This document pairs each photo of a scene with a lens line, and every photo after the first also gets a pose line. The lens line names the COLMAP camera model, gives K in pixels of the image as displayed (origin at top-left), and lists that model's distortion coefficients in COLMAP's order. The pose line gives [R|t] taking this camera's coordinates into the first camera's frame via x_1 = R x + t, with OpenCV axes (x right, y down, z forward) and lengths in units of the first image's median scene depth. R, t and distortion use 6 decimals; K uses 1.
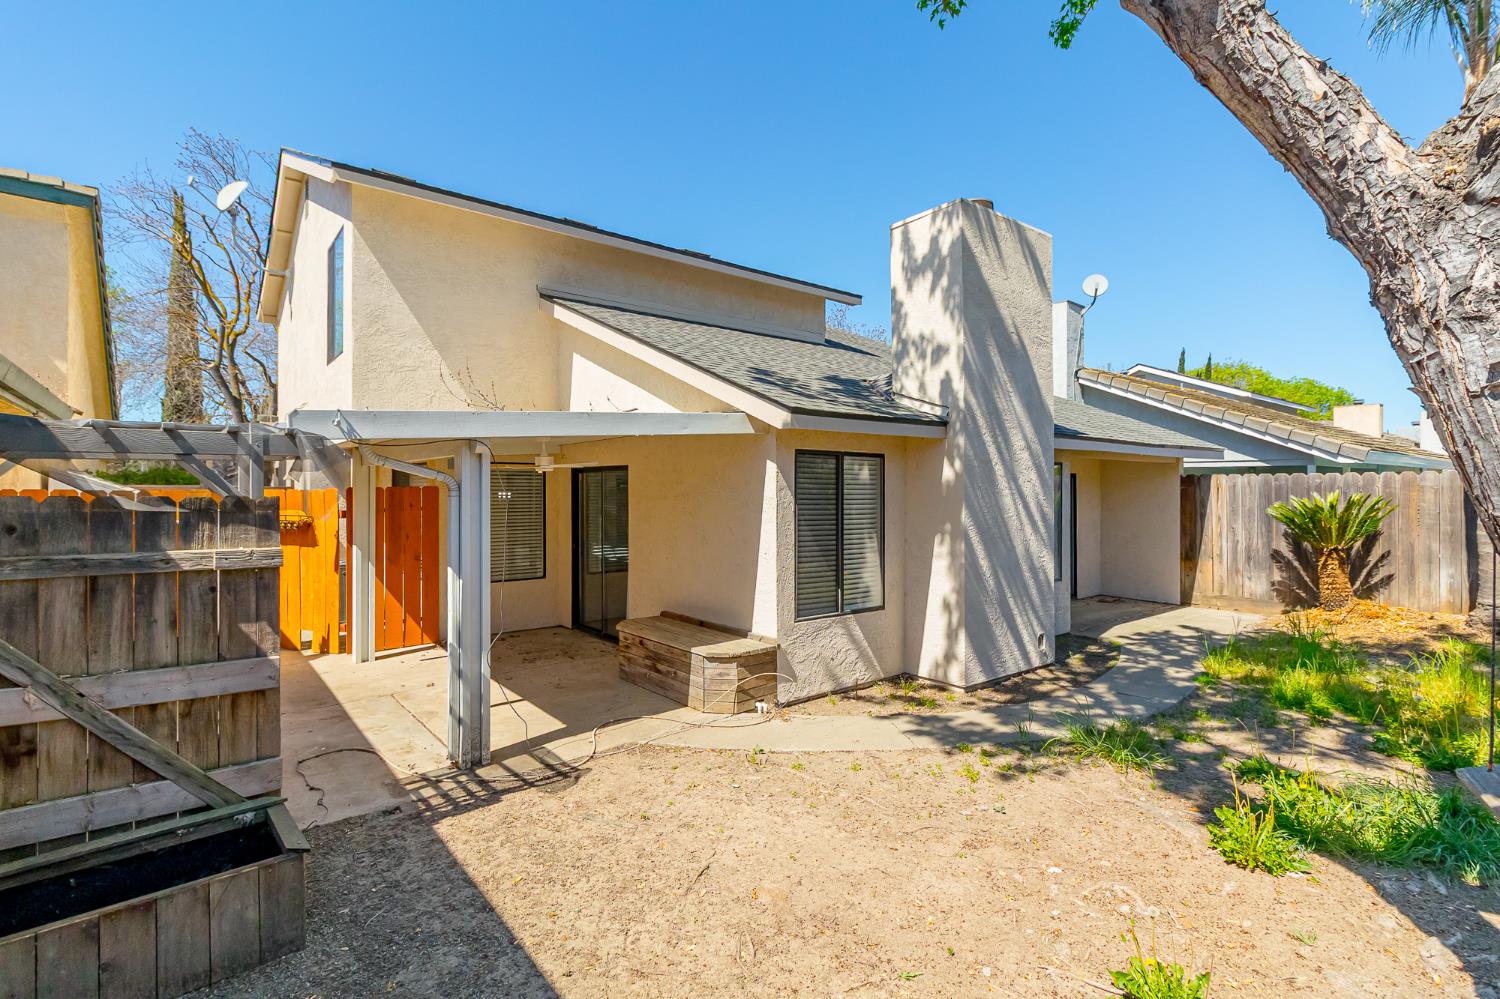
lens RADIAL K [[703.7, 0, 747.0], [0, 703.7, 490.2], [0, 0, 1]] dist [-0.000430, -0.000187]
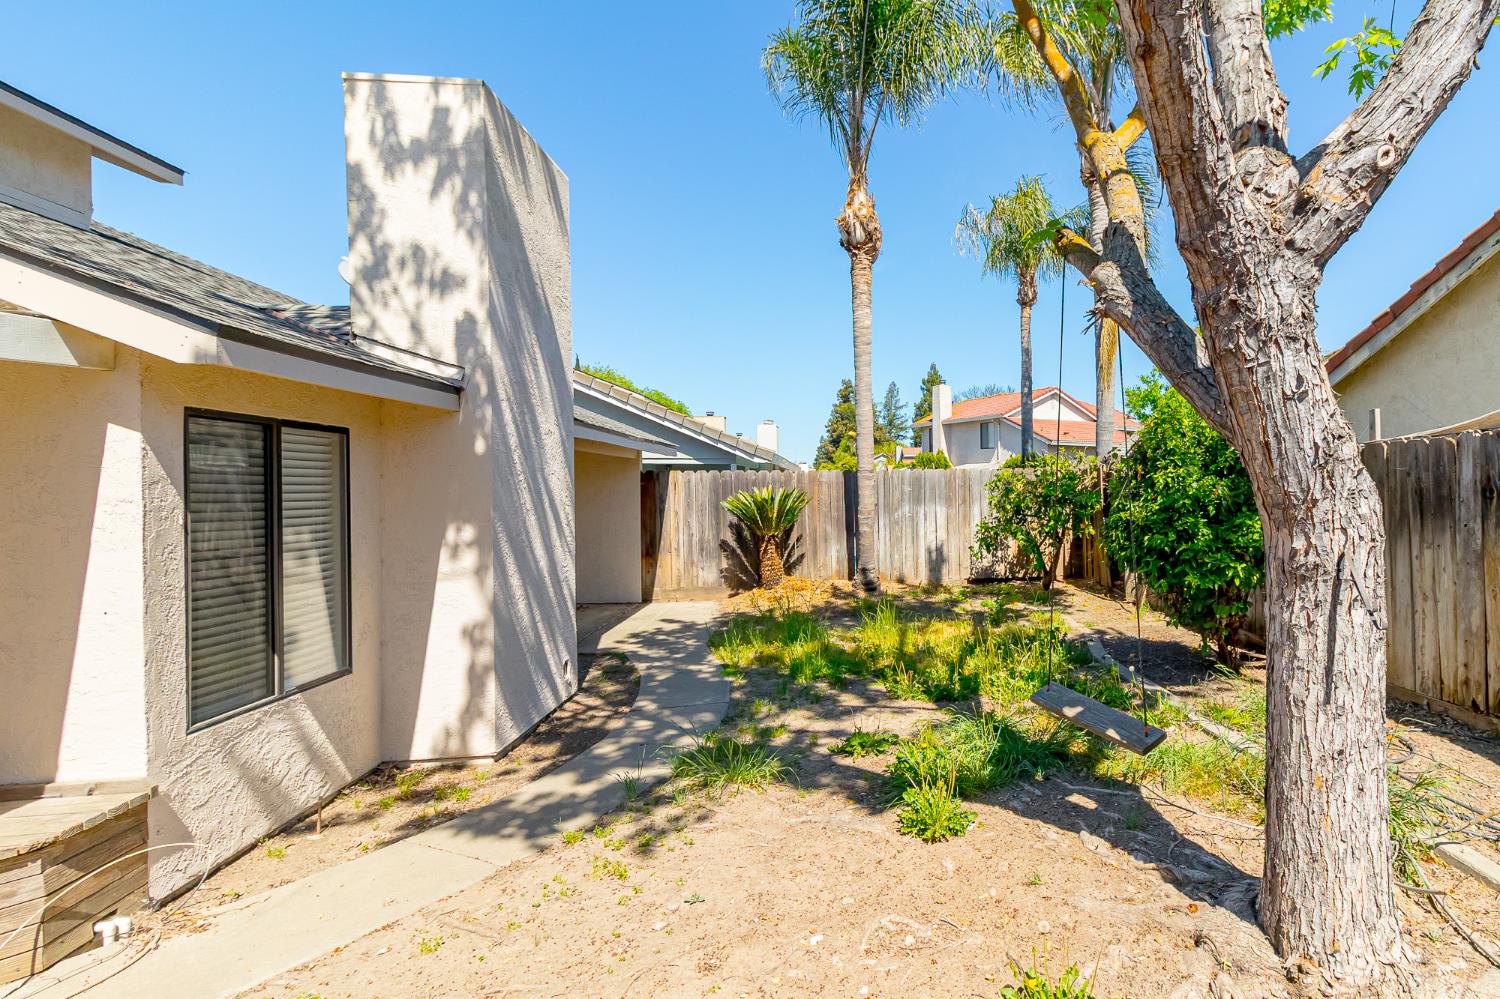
lens RADIAL K [[734.7, 0, 750.0], [0, 734.7, 499.5], [0, 0, 1]] dist [0.020291, -0.000746]
pose [[0.508199, -0.013387, 0.861136, -0.208111], [0.008230, 0.999909, 0.010687, 0.009358], [-0.861200, 0.001656, 0.508263, 0.371654]]
